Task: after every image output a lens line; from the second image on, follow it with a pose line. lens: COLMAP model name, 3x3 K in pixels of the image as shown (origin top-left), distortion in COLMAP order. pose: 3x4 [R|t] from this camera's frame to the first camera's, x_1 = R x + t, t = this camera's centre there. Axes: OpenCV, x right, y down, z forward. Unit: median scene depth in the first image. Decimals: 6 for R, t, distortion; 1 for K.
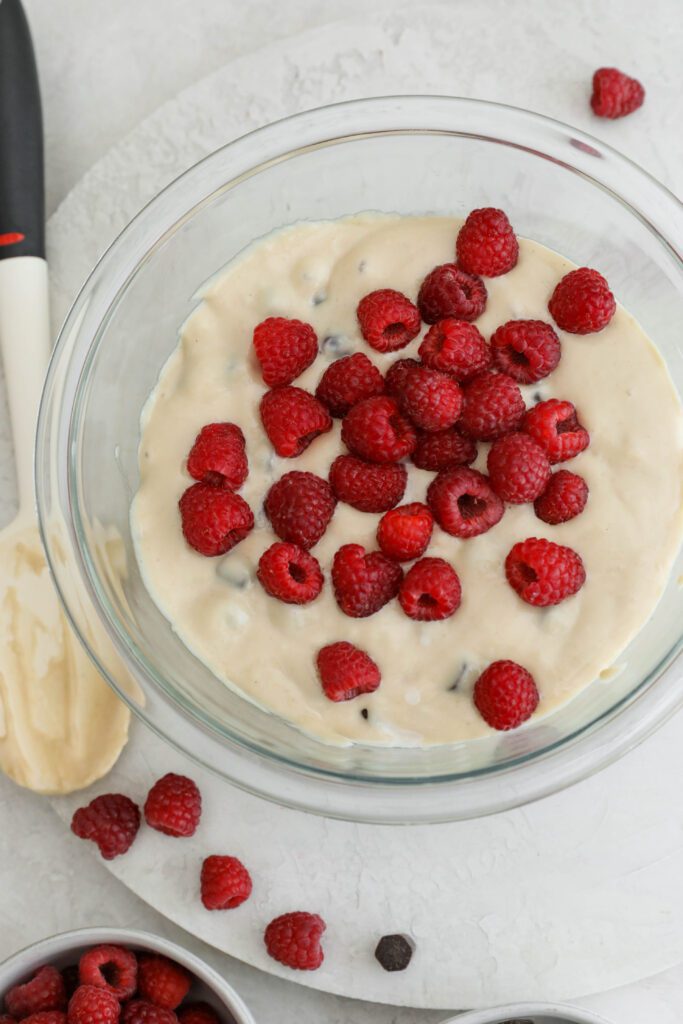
lens RADIAL K [[1695.4, 0, 341.5], [0, 1695.4, 512.0], [0, 0, 1]] dist [-0.057028, 0.048138]
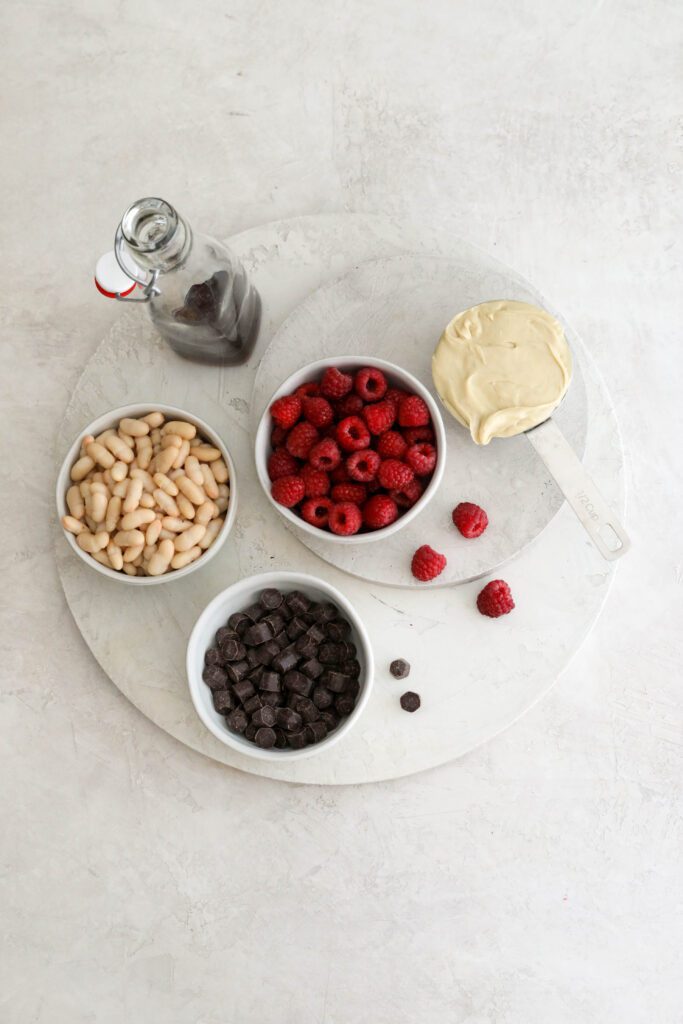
lens RADIAL K [[1695.4, 0, 341.5], [0, 1695.4, 512.0], [0, 0, 1]] dist [-0.057028, 0.048138]
pose [[0.997297, -0.073279, 0.005291, 0.066713], [0.073231, 0.997277, 0.008689, -0.012985], [-0.005913, -0.008278, 0.999948, -0.807288]]
